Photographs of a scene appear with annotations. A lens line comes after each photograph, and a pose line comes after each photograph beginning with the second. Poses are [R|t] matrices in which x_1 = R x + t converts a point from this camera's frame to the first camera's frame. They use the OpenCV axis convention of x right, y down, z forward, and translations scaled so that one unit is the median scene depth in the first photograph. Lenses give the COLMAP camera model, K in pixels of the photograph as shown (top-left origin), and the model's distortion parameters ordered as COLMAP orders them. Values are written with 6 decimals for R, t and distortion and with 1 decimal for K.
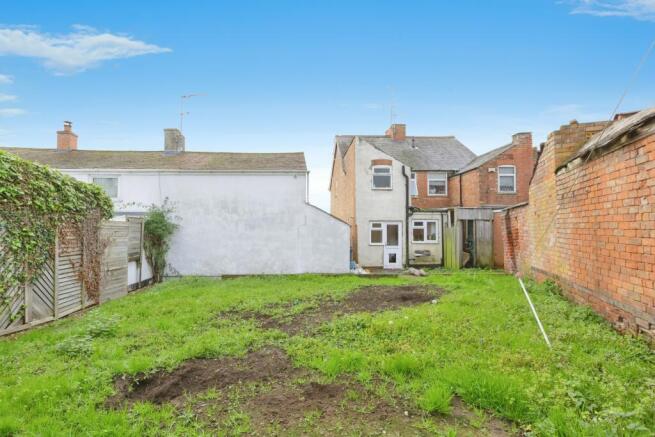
lens RADIAL K [[324.2, 0, 327.2], [0, 324.2, 216.2], [0, 0, 1]] dist [0.002987, -0.000319]
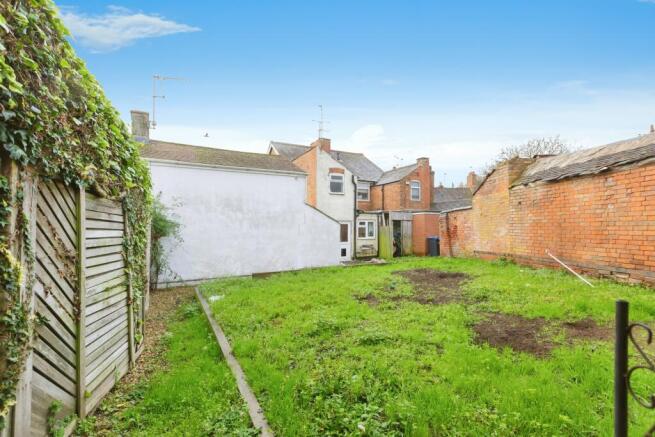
lens RADIAL K [[298.2, 0, 327.1], [0, 298.2, 221.1], [0, 0, 1]] dist [0.008812, 0.000062]
pose [[0.885623, 0.003042, 0.464395, -0.361547], [-0.005268, 0.999980, 0.003496, 0.011739], [-0.464376, -0.005543, 0.885621, 0.064818]]
